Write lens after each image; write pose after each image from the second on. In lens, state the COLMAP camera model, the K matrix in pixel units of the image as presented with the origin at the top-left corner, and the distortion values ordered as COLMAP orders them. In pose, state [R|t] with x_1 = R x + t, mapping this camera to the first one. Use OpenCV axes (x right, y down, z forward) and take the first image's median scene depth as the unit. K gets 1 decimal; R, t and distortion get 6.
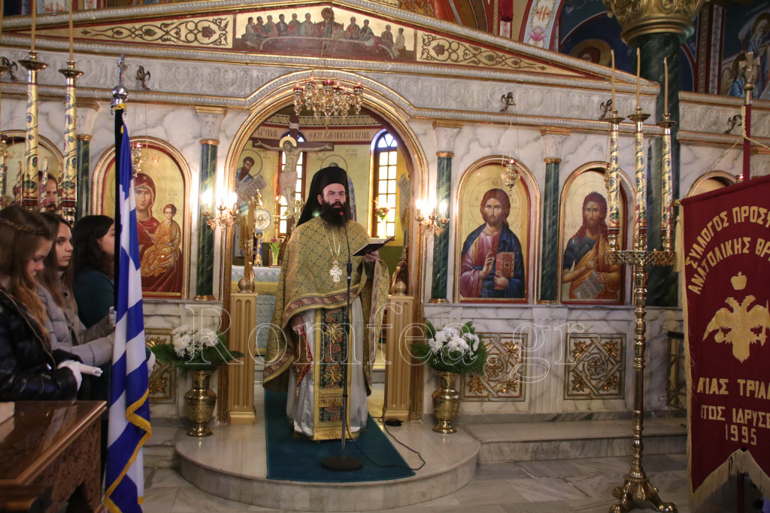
lens RADIAL K [[665.6, 0, 384.5], [0, 665.6, 260.6], [0, 0, 1]] dist [-0.116976, 0.119680]
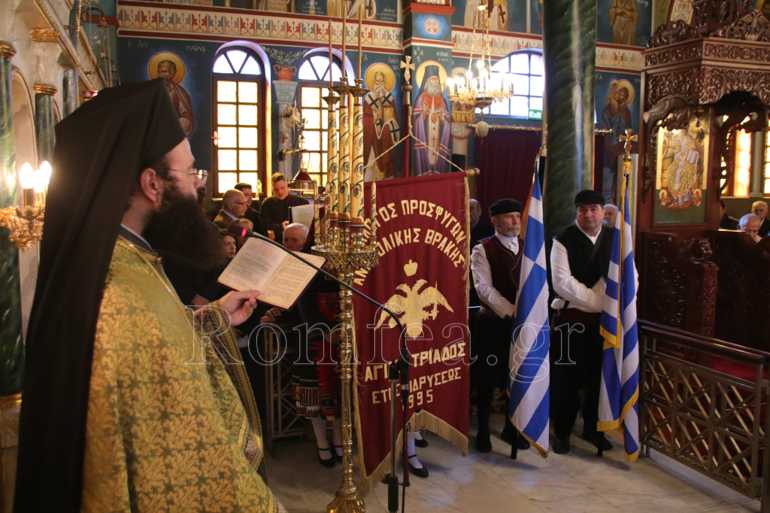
lens RADIAL K [[665.6, 0, 384.5], [0, 665.6, 260.6], [0, 0, 1]] dist [-0.116976, 0.119680]
pose [[-0.150001, -0.137710, 0.979048, -0.374839], [-0.009887, 0.990412, 0.137794, -0.092501], [-0.988636, 0.010990, -0.149924, 0.827432]]
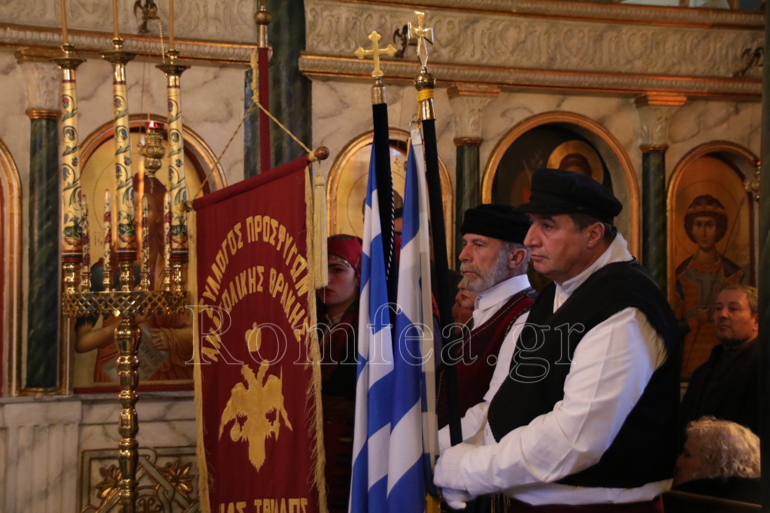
lens RADIAL K [[1747.9, 0, 403.7], [0, 1747.9, 256.8], [0, 0, 1]] dist [0.606804, -0.225611]
pose [[0.966746, -0.024757, 0.254537, 0.178998], [0.030901, 0.999319, -0.020168, -0.004480], [-0.253865, 0.027362, 0.966853, -0.439018]]
